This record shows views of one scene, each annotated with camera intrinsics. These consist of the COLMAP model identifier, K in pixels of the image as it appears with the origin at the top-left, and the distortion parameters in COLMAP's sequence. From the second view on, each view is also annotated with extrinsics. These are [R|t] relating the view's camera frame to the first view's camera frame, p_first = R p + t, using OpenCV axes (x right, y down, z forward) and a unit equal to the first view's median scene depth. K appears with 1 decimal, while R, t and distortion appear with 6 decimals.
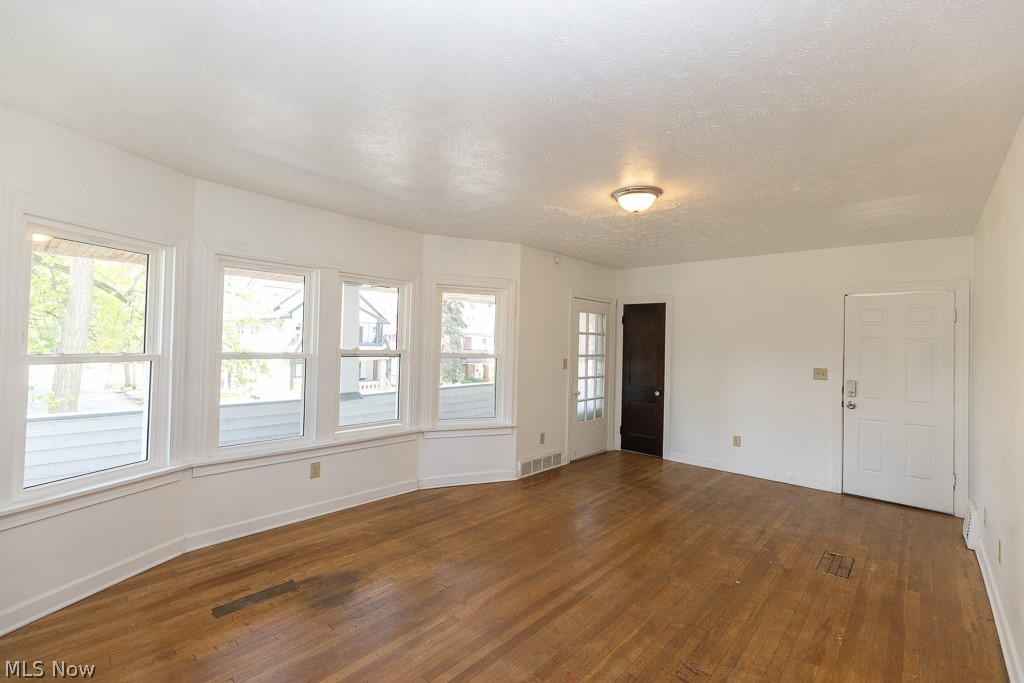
lens RADIAL K [[453.4, 0, 510.4], [0, 453.4, 335.8], [0, 0, 1]] dist [0.003315, -0.000153]
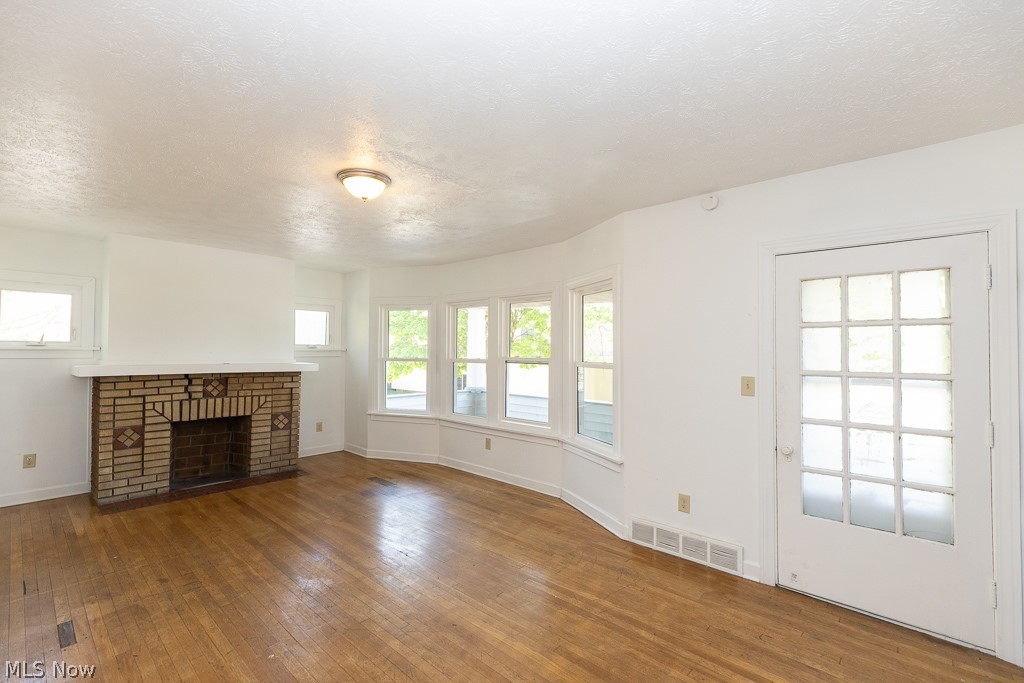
lens RADIAL K [[460.1, 0, 512.0], [0, 460.1, 341.5], [0, 0, 1]] dist [0.000544, 0.000018]
pose [[-0.007996, -0.042719, -0.999055, 0.882994], [0.008598, 0.999047, -0.042788, 0.040000], [0.999931, -0.008932, -0.007622, 0.970824]]
